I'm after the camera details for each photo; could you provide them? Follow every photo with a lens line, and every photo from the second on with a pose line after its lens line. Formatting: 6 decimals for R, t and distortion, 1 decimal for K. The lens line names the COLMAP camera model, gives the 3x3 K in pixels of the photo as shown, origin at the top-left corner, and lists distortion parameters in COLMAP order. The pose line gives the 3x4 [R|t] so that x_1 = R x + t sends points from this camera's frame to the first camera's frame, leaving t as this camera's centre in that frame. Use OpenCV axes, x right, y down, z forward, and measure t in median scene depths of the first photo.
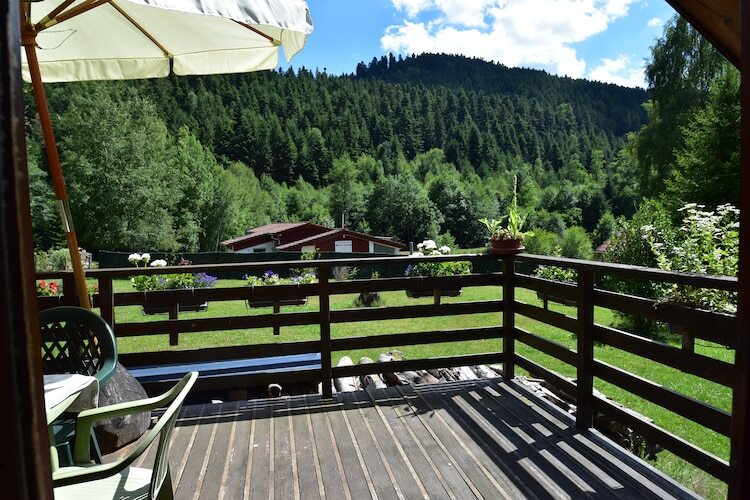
lens RADIAL K [[508.8, 0, 375.0], [0, 508.8, 250.0], [0, 0, 1]] dist [-0.001040, 0.000594]
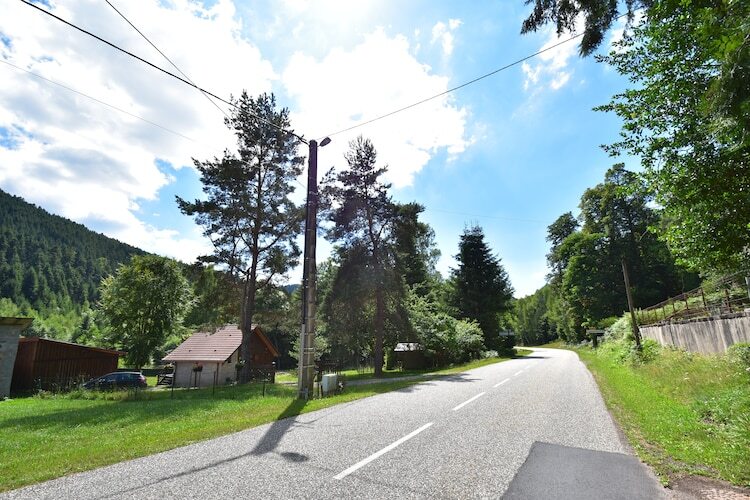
lens RADIAL K [[410.4, 0, 375.0], [0, 410.4, 250.0], [0, 0, 1]] dist [0.000450, 0.000420]
pose [[0.535773, 0.205058, 0.819084, -0.204009], [0.033846, 0.964067, -0.263494, 0.003932], [-0.843683, 0.168895, 0.509581, -0.244904]]
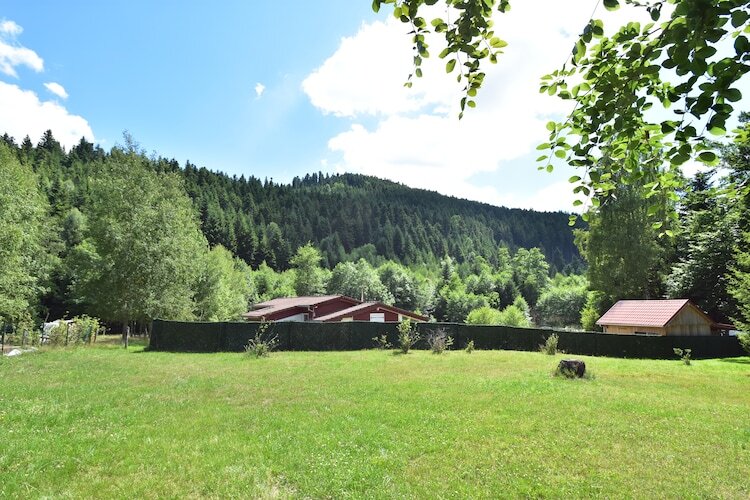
lens RADIAL K [[410.4, 0, 375.0], [0, 410.4, 250.0], [0, 0, 1]] dist [0.000450, 0.000420]
pose [[0.980693, 0.033697, 0.192631, -0.058912], [0.003459, 0.981899, -0.189372, 0.003412], [-0.195525, 0.186382, 0.962825, 0.044919]]
